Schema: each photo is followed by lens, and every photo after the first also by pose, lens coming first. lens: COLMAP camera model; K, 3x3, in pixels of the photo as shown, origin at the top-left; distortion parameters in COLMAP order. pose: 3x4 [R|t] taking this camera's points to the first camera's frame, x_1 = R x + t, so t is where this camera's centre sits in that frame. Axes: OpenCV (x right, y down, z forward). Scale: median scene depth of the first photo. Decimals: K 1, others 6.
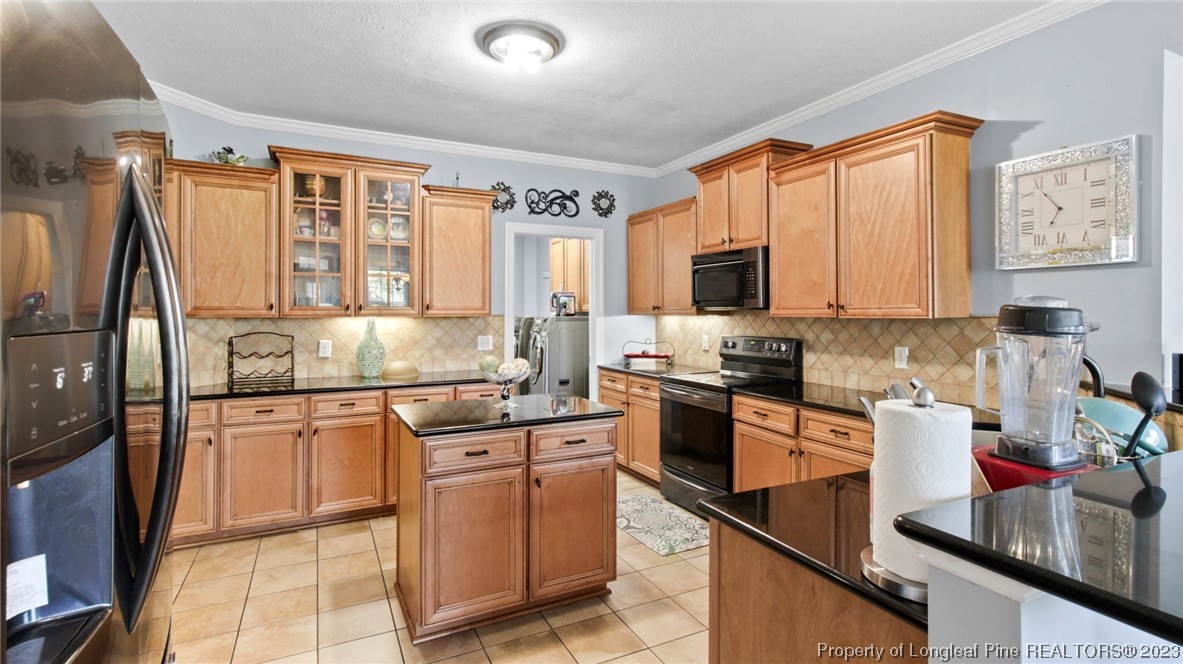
lens RADIAL K [[563.8, 0, 597.4], [0, 563.8, 308.9], [0, 0, 1]] dist [0.015472, 0.001050]
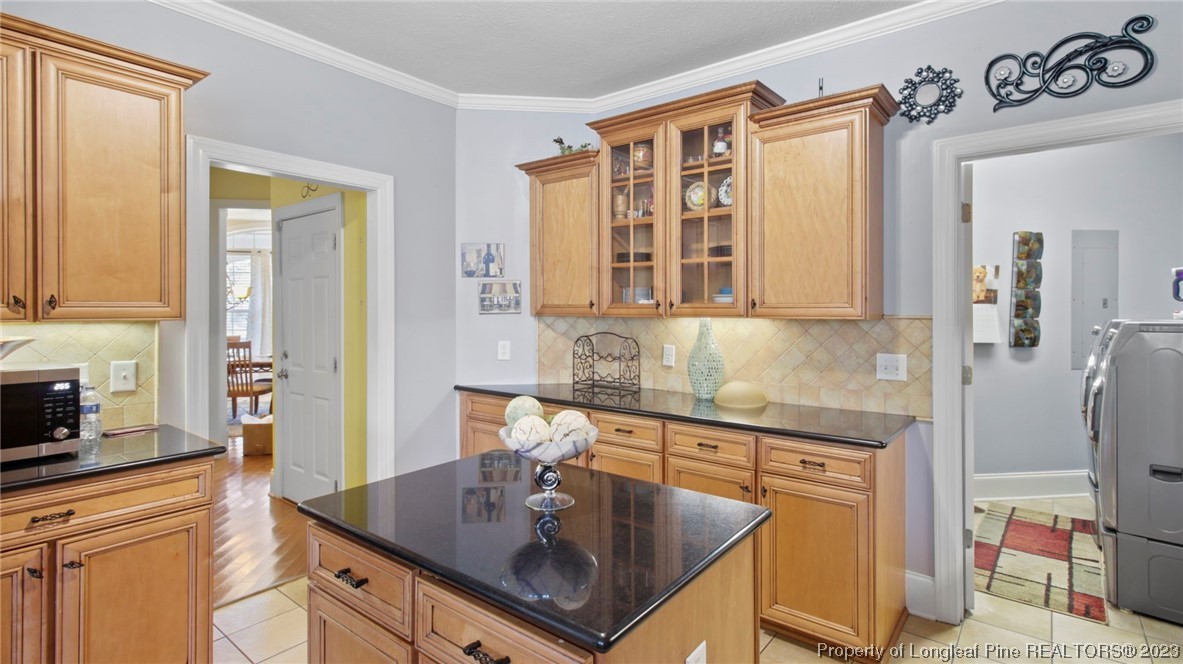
lens RADIAL K [[563.8, 0, 597.4], [0, 563.8, 308.9], [0, 0, 1]] dist [0.015472, 0.001050]
pose [[0.429342, 0.004763, -0.903129, 0.211056], [0.003665, 0.999969, 0.007015, -0.002662], [0.903134, -0.006322, 0.429312, 0.576212]]
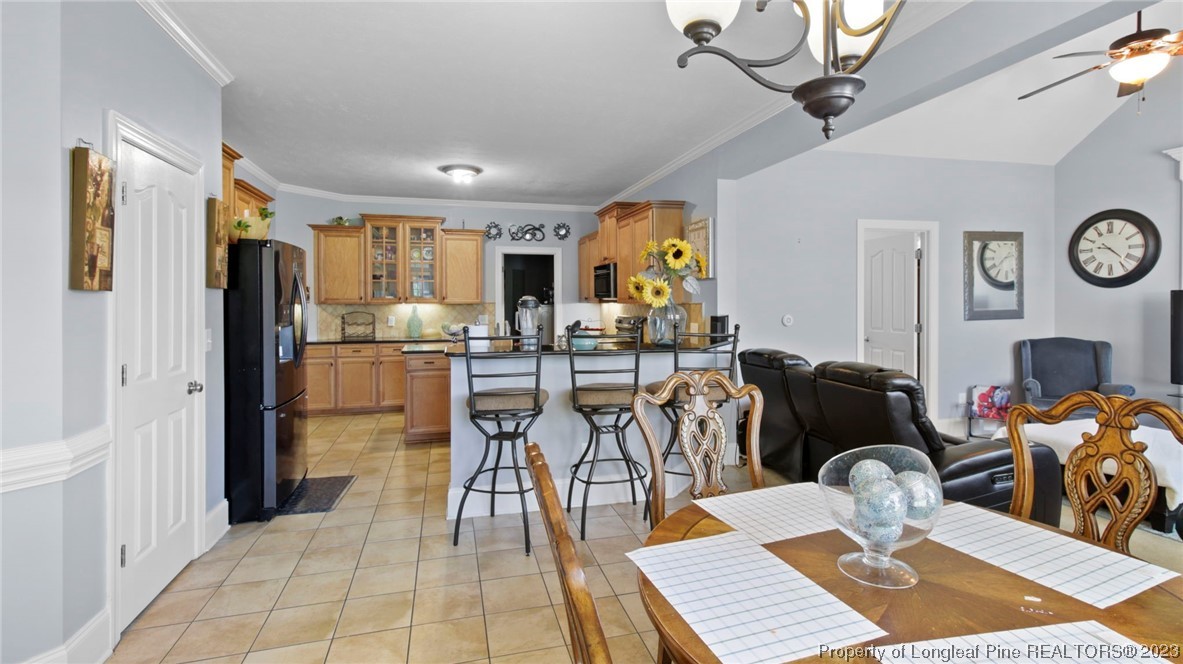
lens RADIAL K [[563.8, 0, 597.4], [0, 563.8, 308.9], [0, 0, 1]] dist [0.015472, 0.001050]
pose [[0.979059, 0.001875, -0.203569, 0.540465], [0.001448, 0.999868, 0.016173, 0.002317], [0.203572, -0.016129, 0.978927, -0.642902]]
